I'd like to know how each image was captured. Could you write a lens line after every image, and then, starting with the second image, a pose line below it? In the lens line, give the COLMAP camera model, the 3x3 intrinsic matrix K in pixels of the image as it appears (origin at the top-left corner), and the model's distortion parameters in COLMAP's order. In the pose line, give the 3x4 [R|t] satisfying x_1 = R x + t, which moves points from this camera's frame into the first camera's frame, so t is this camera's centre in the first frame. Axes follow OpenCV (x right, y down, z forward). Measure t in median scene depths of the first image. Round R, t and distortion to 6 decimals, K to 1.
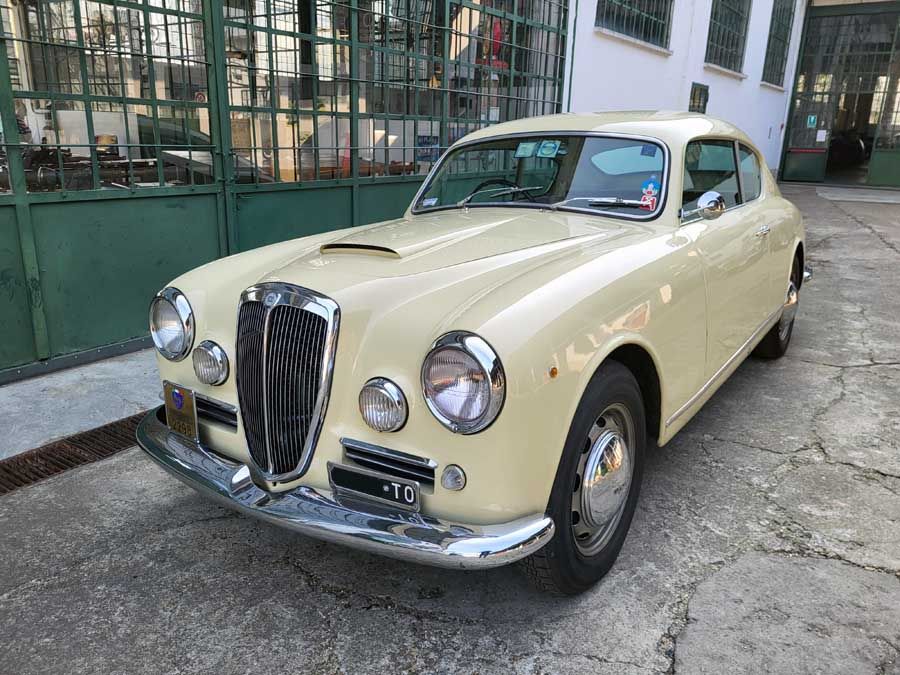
lens RADIAL K [[683.2, 0, 457.6], [0, 683.2, 332.8], [0, 0, 1]] dist [0.047059, -0.038321]
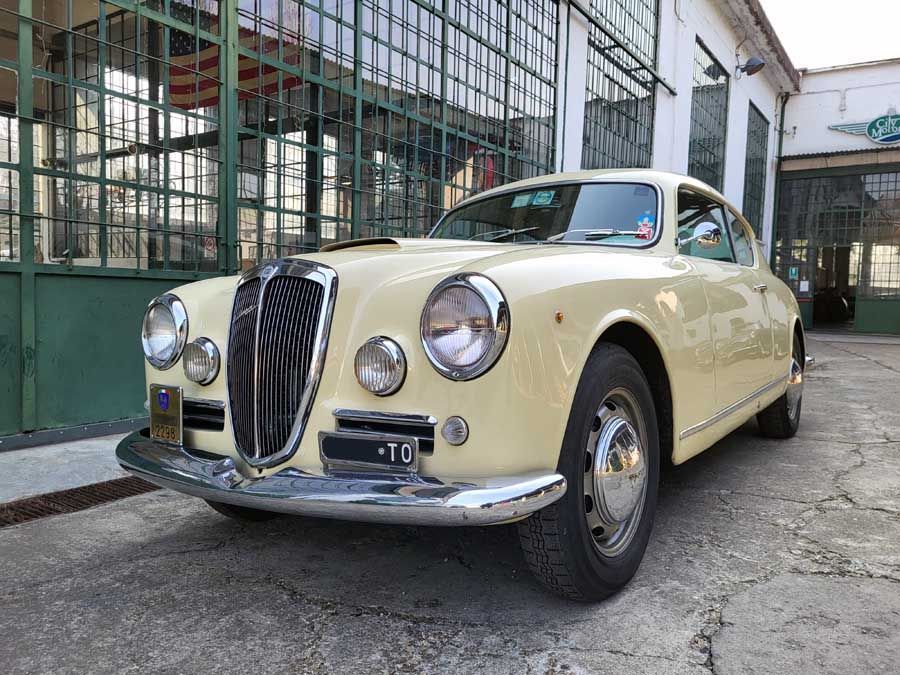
lens RADIAL K [[682.3, 0, 447.1], [0, 682.3, 342.1], [0, 0, 1]] dist [0.052645, -0.042634]
pose [[0.999965, -0.002155, -0.008124, -0.006084], [0.000316, 0.975532, -0.219859, 0.209205], [0.008399, 0.219848, 0.975498, 0.051926]]
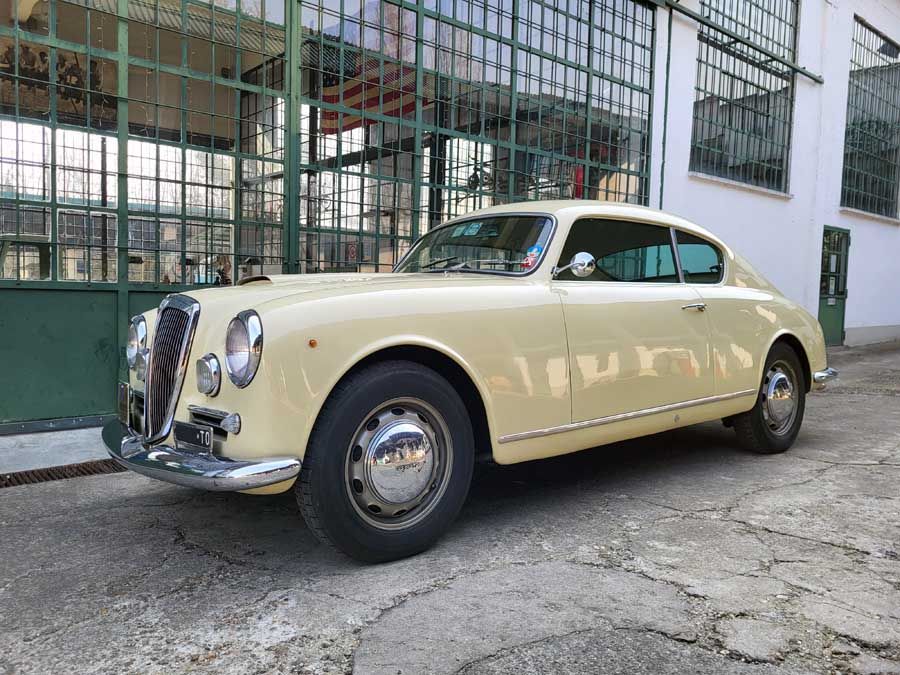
lens RADIAL K [[682.6, 0, 446.5], [0, 682.6, 334.7], [0, 0, 1]] dist [0.048391, -0.038034]
pose [[0.962372, 0.014149, -0.271366, 0.507669], [-0.075450, 0.973290, -0.216828, 0.209014], [0.261050, 0.229143, 0.937735, -0.097024]]
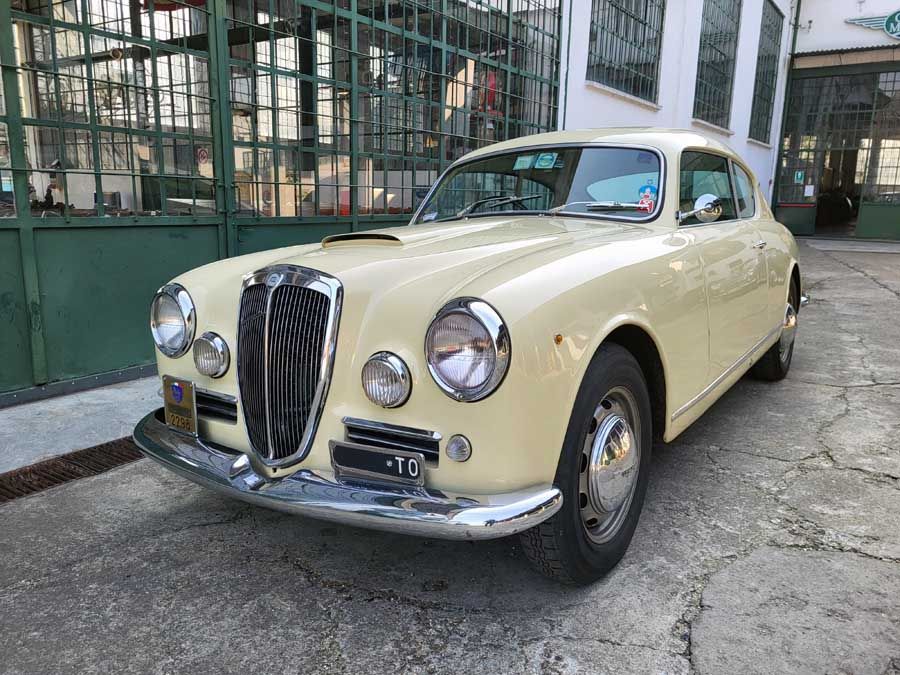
lens RADIAL K [[682.3, 0, 456.3], [0, 682.3, 337.0], [0, 0, 1]] dist [0.048715, -0.037973]
pose [[0.999958, -0.008832, 0.002594, -0.007218], [0.009016, 0.996525, -0.082806, 0.094162], [-0.001854, 0.082826, 0.996562, 0.008398]]
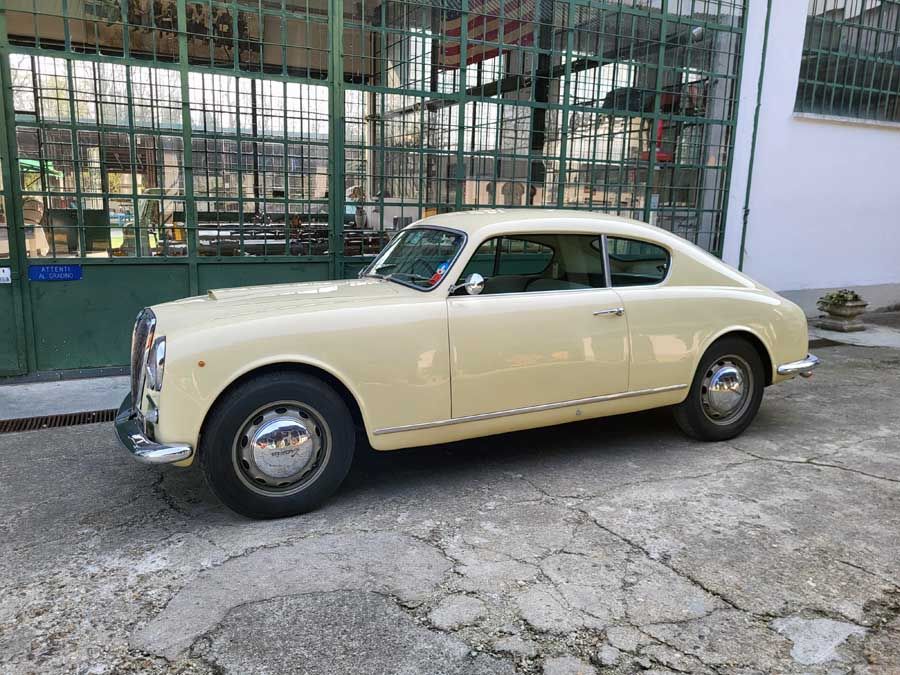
lens RADIAL K [[682.6, 0, 446.5], [0, 682.6, 334.7], [0, 0, 1]] dist [0.048391, -0.038034]
pose [[0.868653, 0.091638, -0.486871, 1.071891], [-0.141921, 0.987586, -0.067328, 0.008698], [0.474658, 0.127582, 0.870875, -0.172188]]
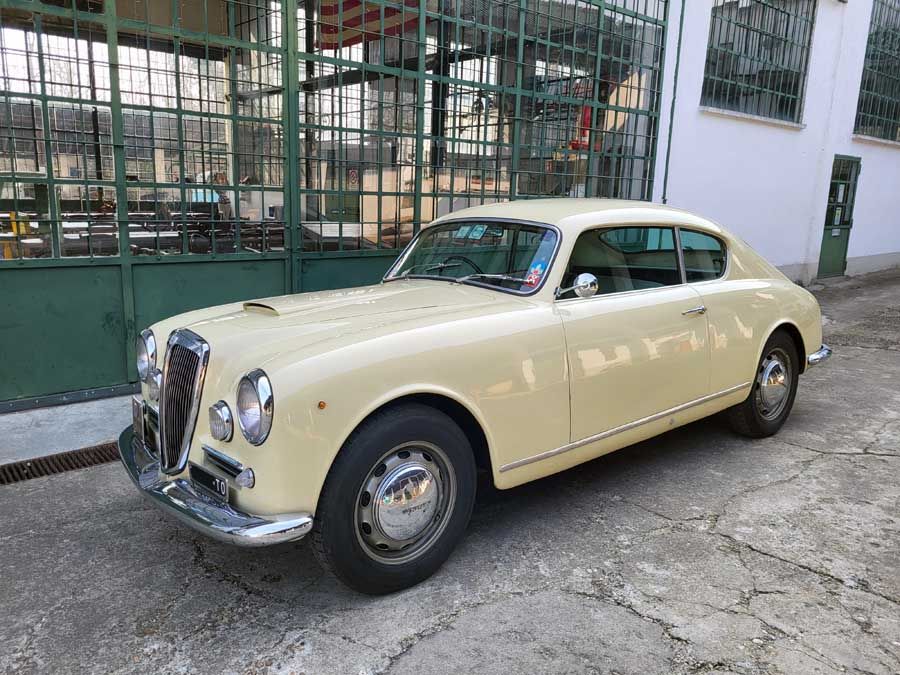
lens RADIAL K [[679.5, 0, 451.4], [0, 679.5, 333.4], [0, 0, 1]] dist [0.055655, -0.045213]
pose [[0.963396, 0.056553, -0.262049, 0.501812], [-0.079988, 0.993610, -0.079634, 0.002951], [0.255871, 0.097680, 0.961763, -0.152682]]
